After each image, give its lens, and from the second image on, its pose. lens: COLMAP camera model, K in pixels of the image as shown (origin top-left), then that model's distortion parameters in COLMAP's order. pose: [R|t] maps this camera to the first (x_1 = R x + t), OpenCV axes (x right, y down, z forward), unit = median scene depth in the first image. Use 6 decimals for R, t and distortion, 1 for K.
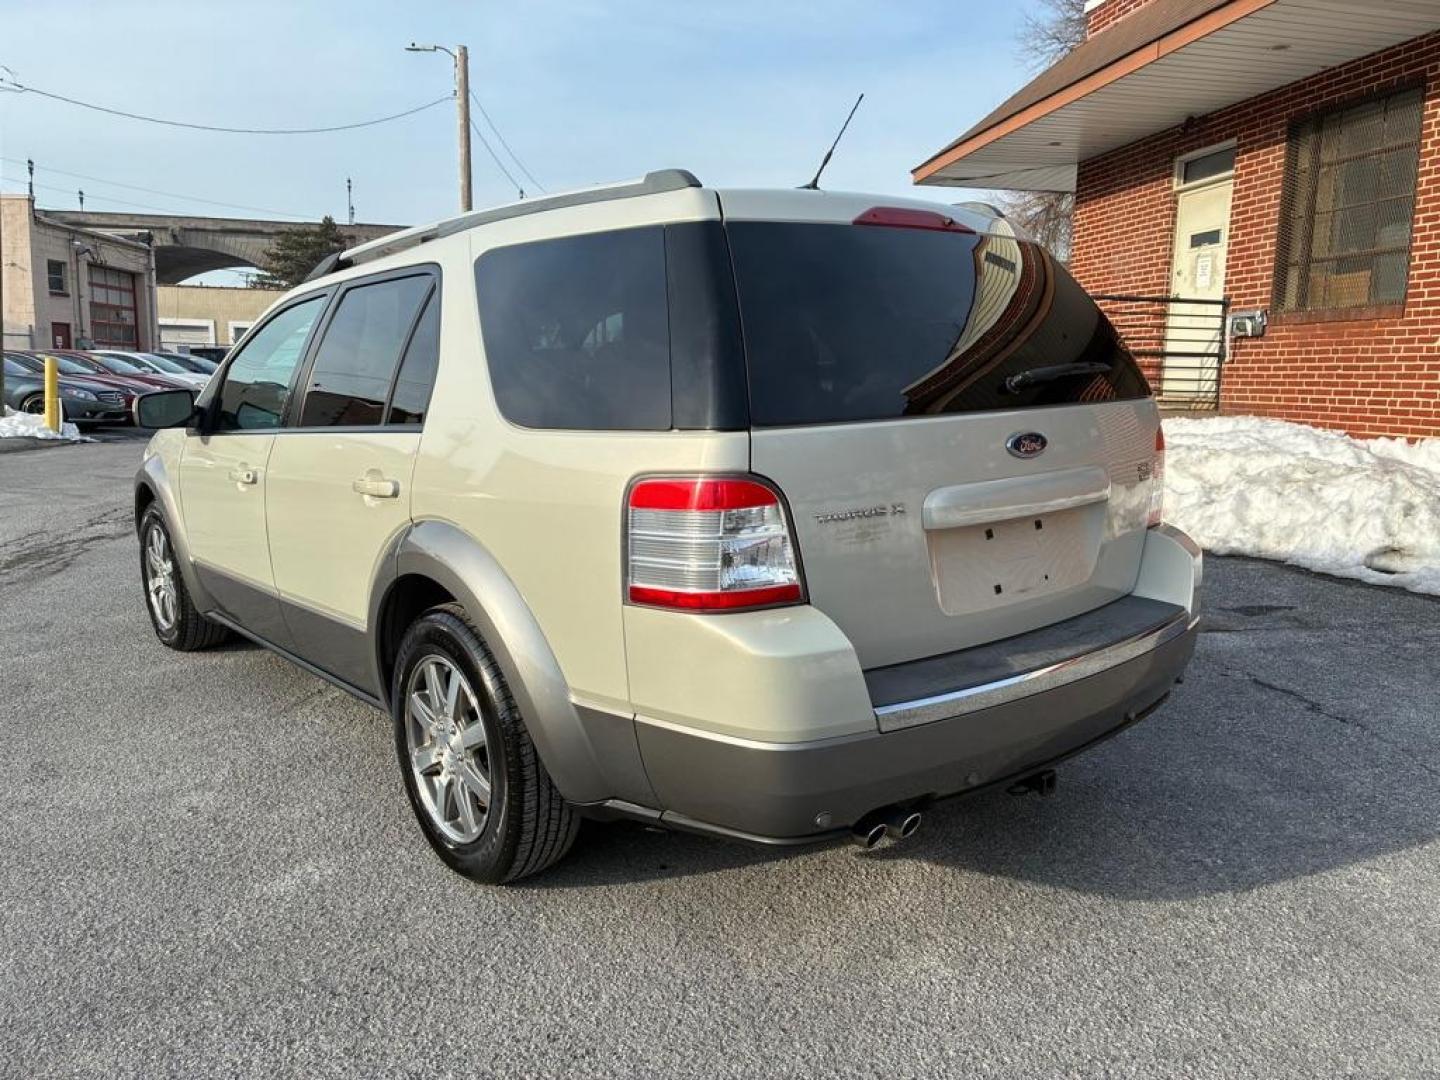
lens RADIAL K [[1117.1, 0, 731.9], [0, 1117.1, 548.9], [0, 0, 1]] dist [0.074820, -0.088978]
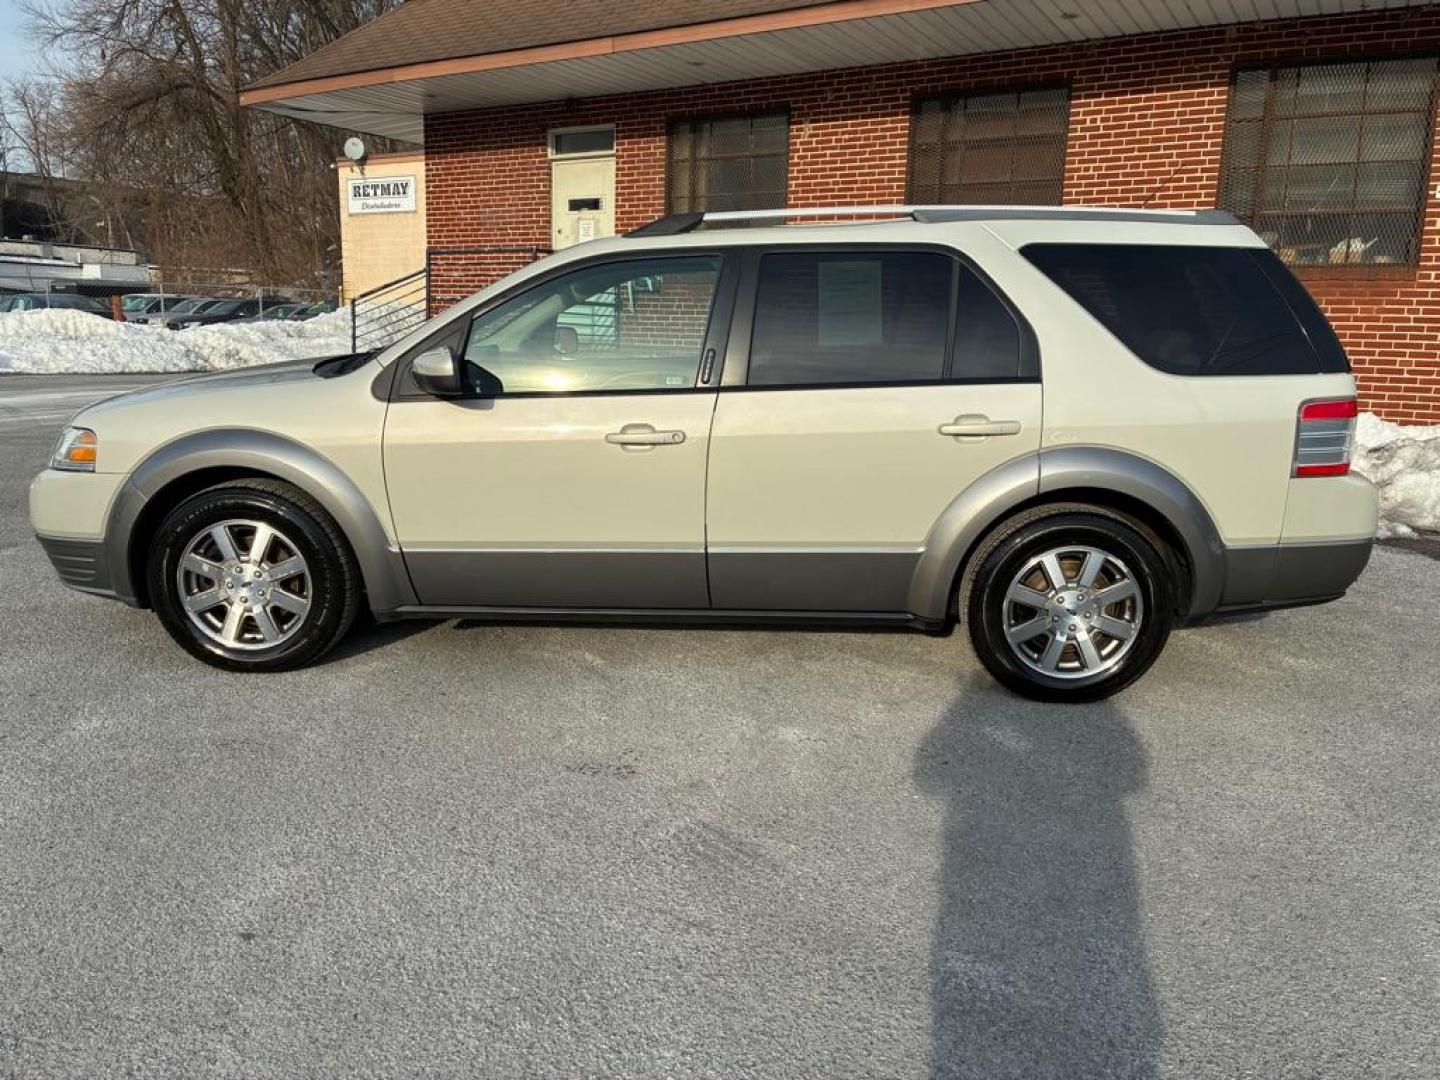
lens RADIAL K [[1117.1, 0, 744.9], [0, 1117.1, 529.1], [0, 0, 1]] dist [0.074820, -0.088978]
pose [[0.668575, -0.129935, 0.732205, -0.391829], [0.101472, 0.991347, 0.083268, -0.020642], [-0.736689, 0.018628, 0.675975, 0.095643]]
